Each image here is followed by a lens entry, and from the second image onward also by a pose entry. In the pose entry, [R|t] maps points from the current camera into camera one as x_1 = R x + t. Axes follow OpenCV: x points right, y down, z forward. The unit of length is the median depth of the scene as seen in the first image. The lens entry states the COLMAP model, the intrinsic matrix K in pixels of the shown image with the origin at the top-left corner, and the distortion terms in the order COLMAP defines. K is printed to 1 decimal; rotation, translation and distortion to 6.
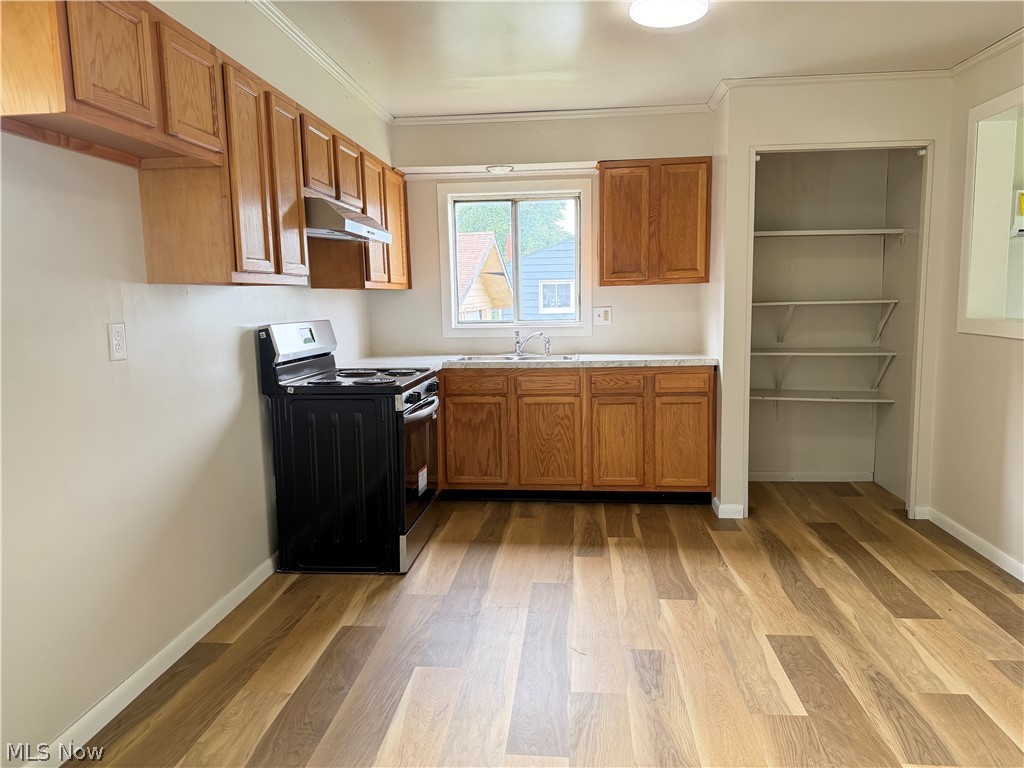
lens RADIAL K [[713.2, 0, 516.4], [0, 713.2, 394.0], [0, 0, 1]] dist [0.087679, -0.086954]
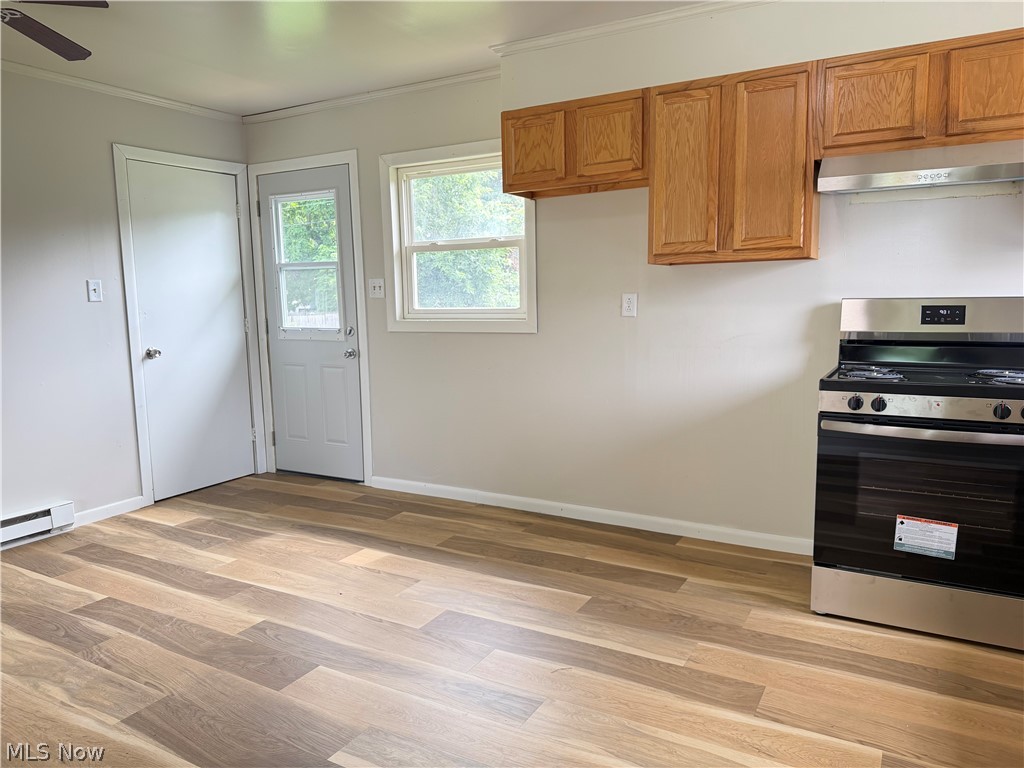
lens RADIAL K [[719.0, 0, 515.2], [0, 719.0, 389.6], [0, 0, 1]] dist [0.087978, -0.119948]
pose [[-0.418228, 0.141839, -0.897200, 0.536866], [-0.100040, 0.974532, 0.200697, -0.097525], [0.902816, 0.173693, -0.393387, 0.768676]]
